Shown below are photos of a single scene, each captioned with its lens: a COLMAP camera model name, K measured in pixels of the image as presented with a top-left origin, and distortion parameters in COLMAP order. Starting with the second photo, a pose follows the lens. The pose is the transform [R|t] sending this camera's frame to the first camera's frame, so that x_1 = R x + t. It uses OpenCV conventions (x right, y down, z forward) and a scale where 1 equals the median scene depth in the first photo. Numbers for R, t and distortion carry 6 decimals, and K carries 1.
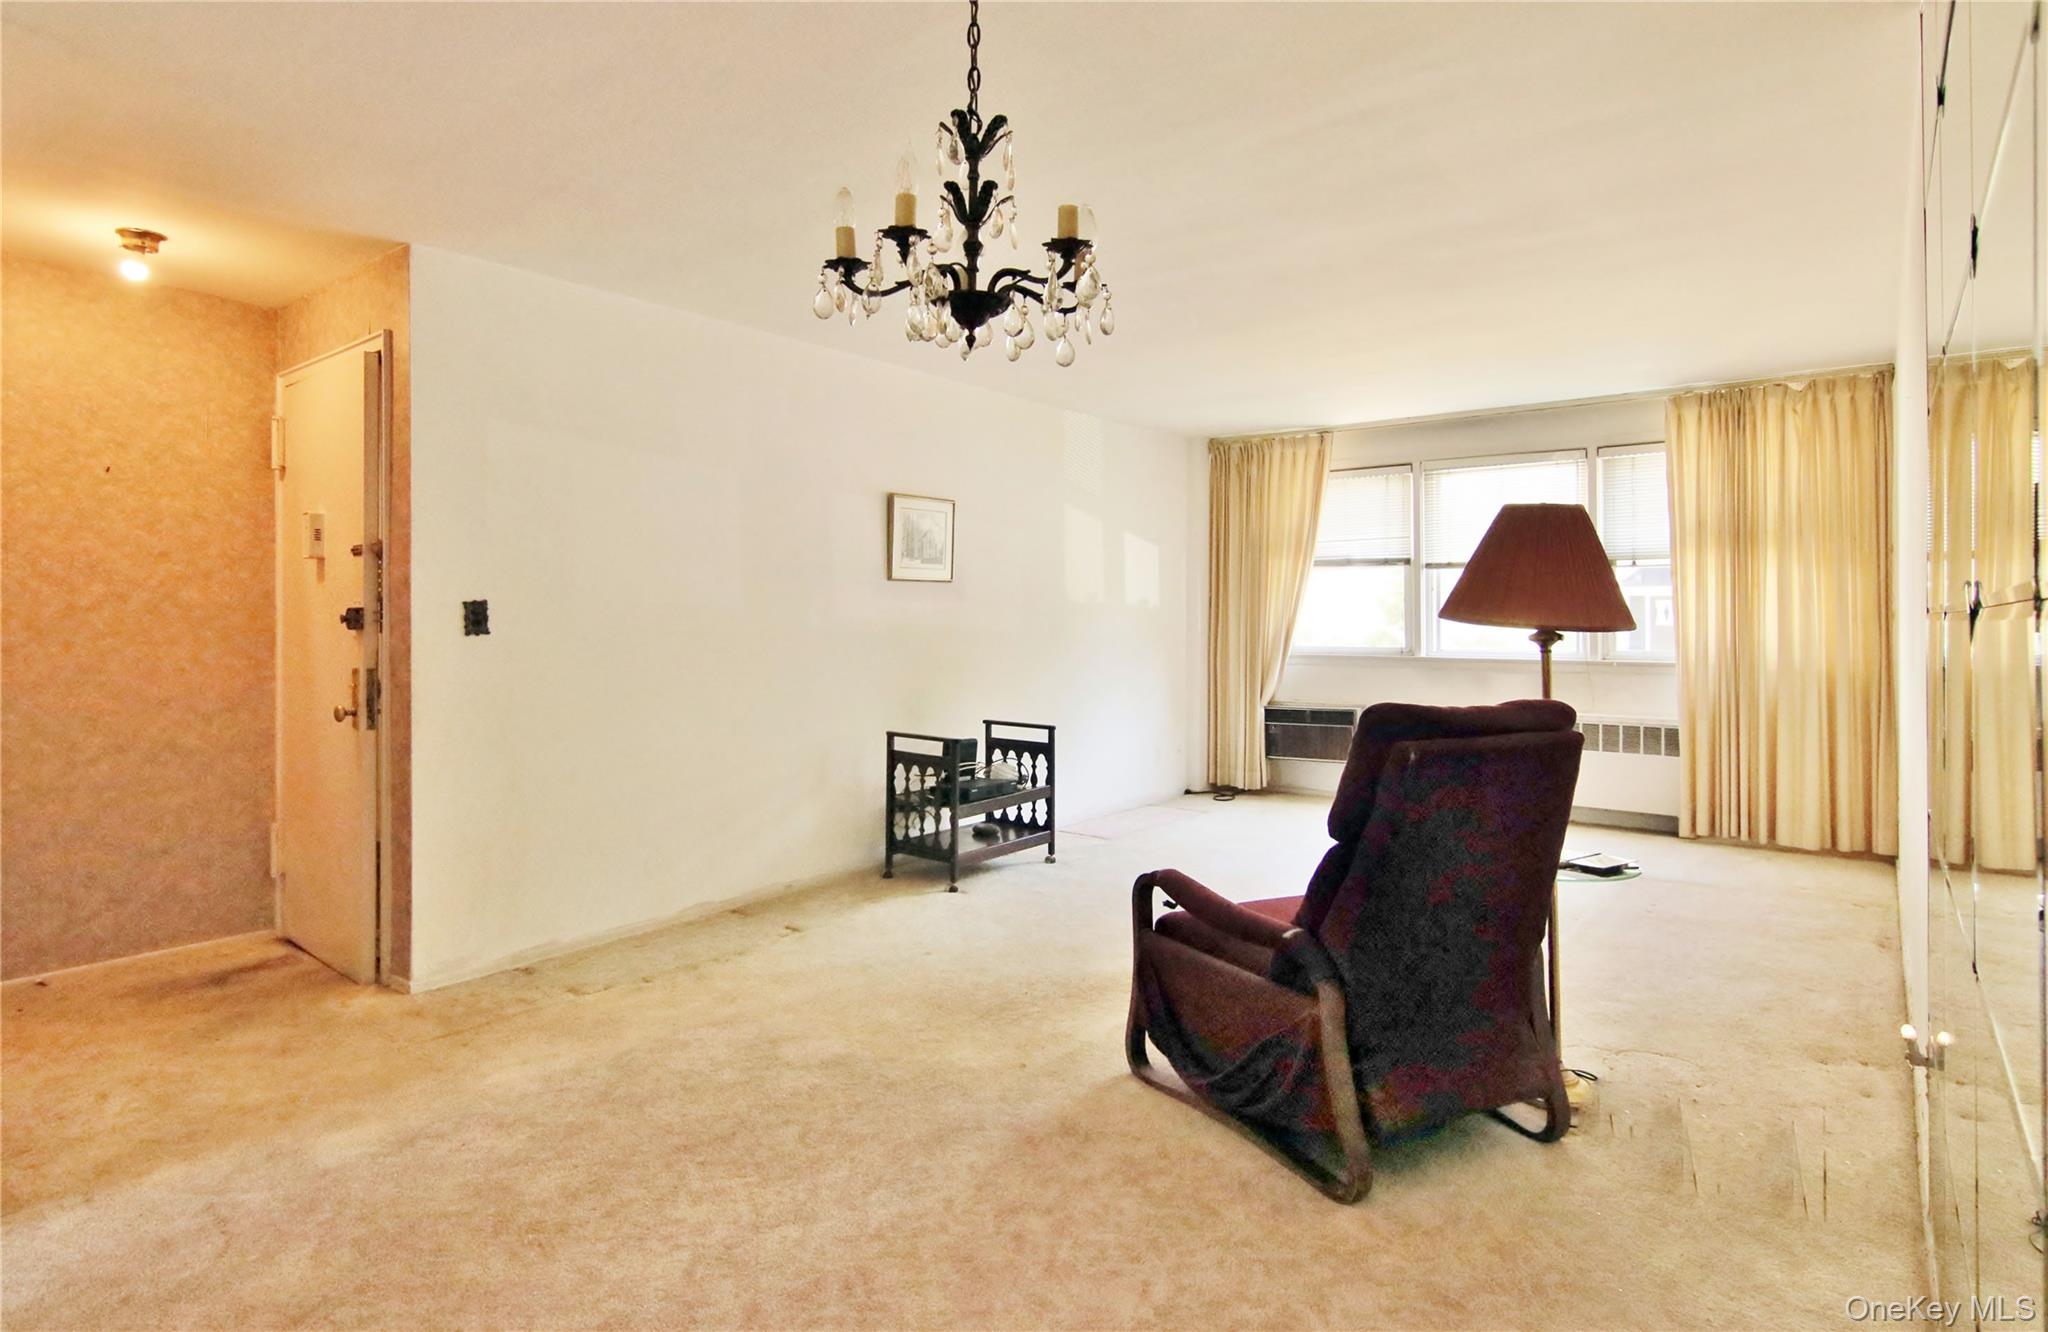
lens RADIAL K [[1088.4, 0, 1024.1], [0, 1088.4, 624.2], [0, 0, 1]] dist [-0.002354, 0.000069]
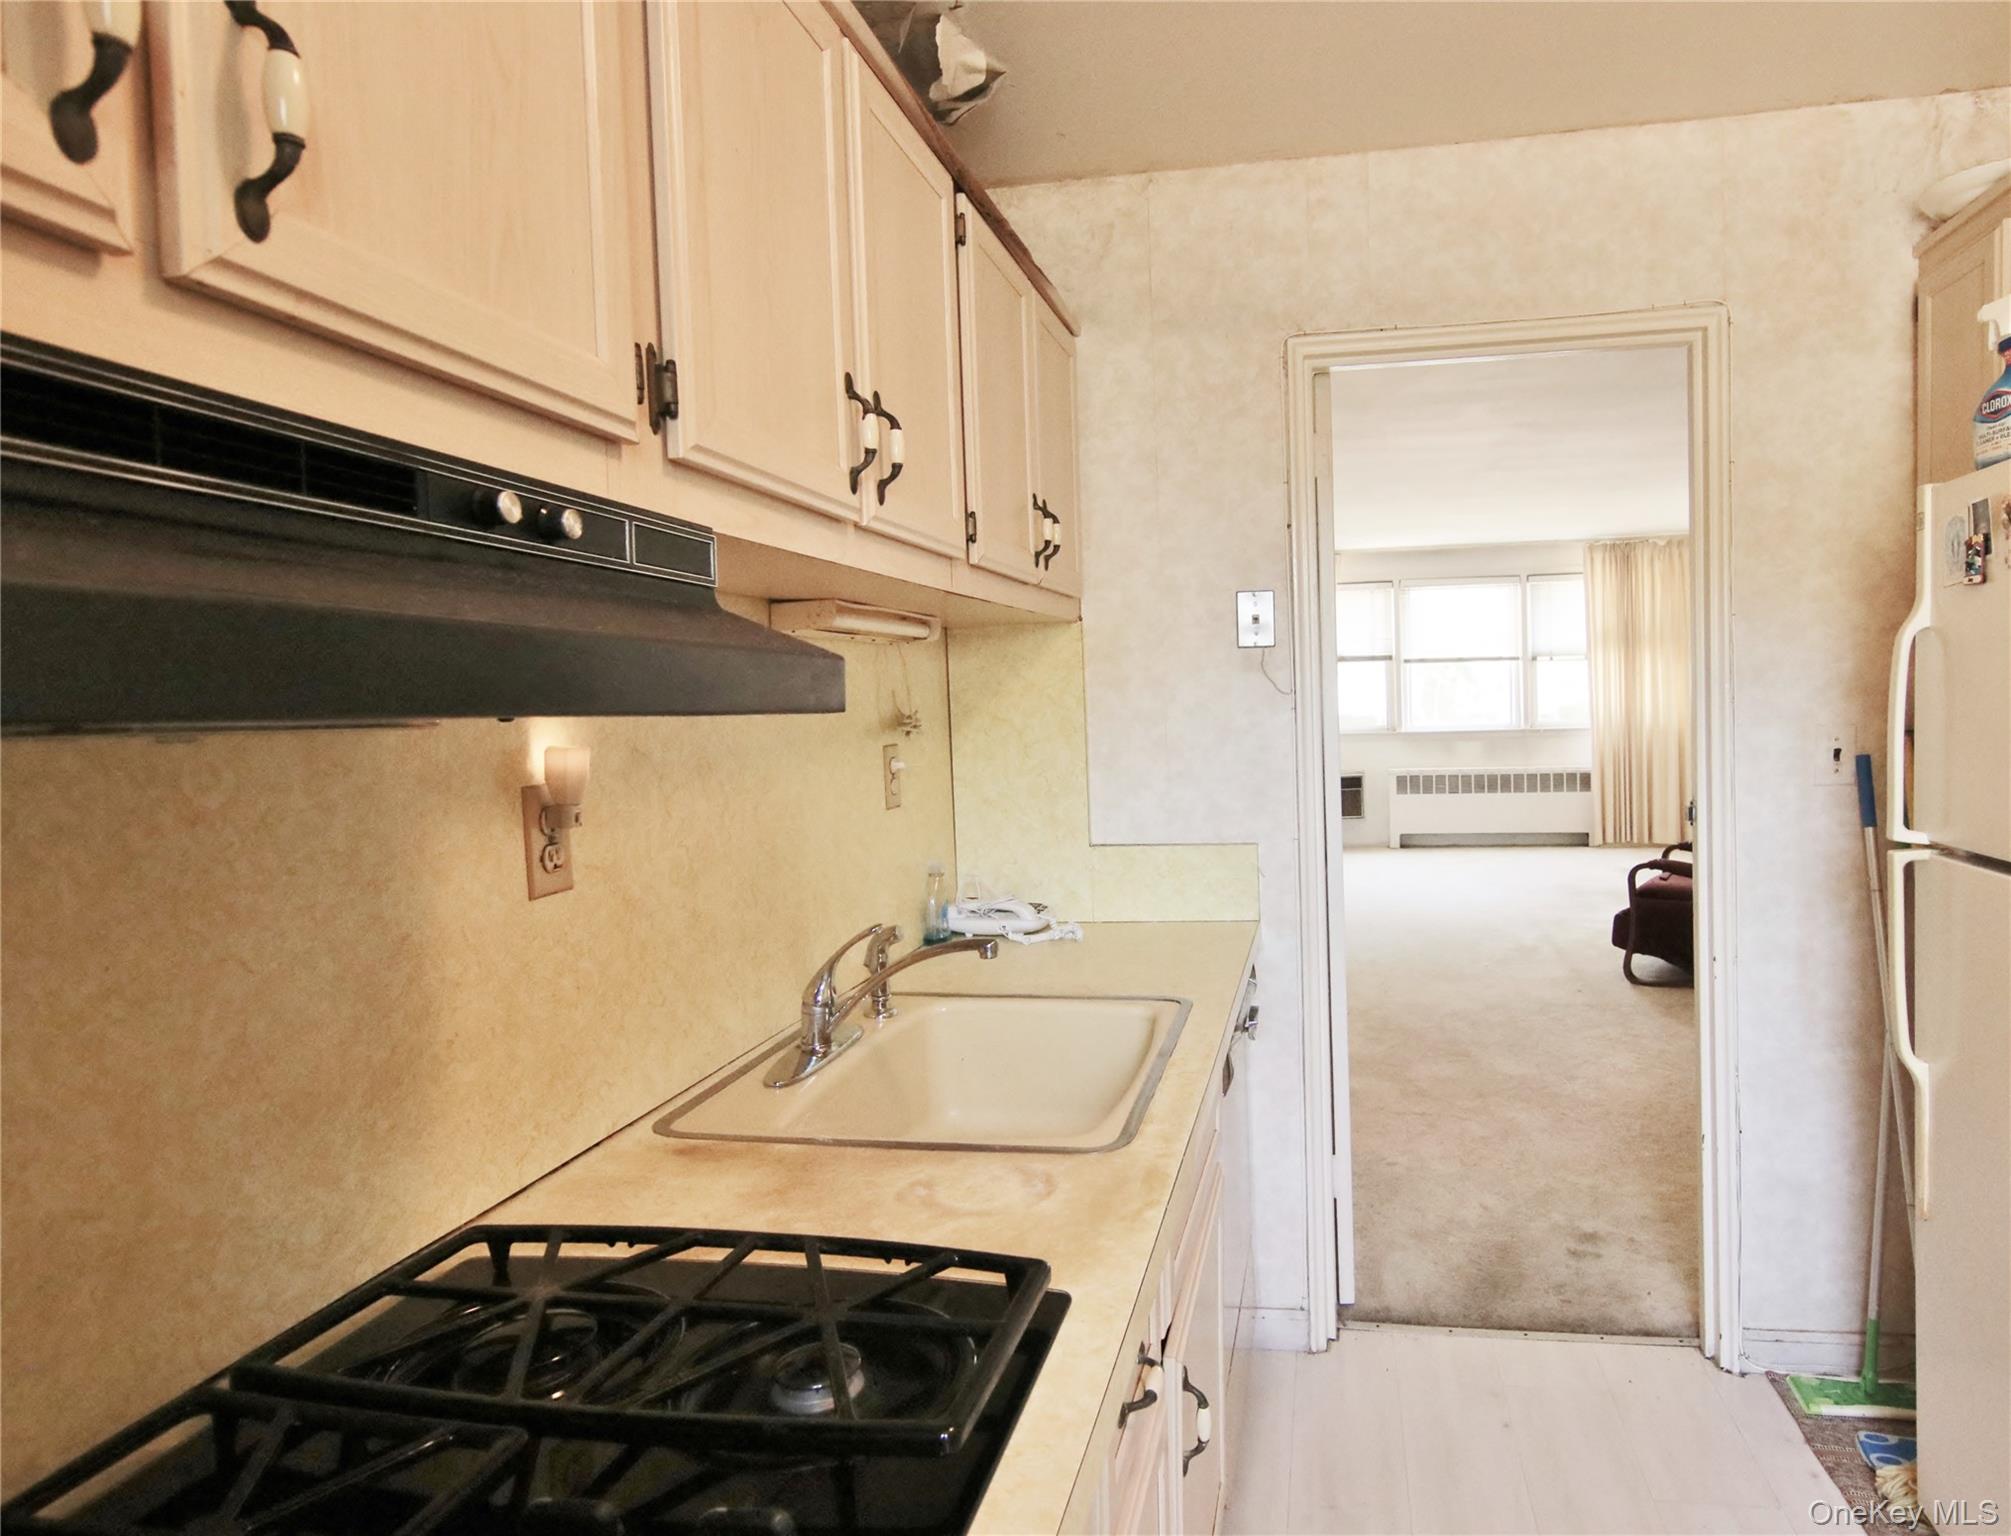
lens RADIAL K [[1209.9, 0, 1157.1], [0, 1209.9, 753.4], [0, 0, 1]] dist [-0.004802, -0.003577]
pose [[0.870032, -0.052104, 0.490235, -0.723325], [0.034438, 0.998393, 0.044995, -0.023084], [-0.491792, -0.022264, 0.870428, -0.130867]]
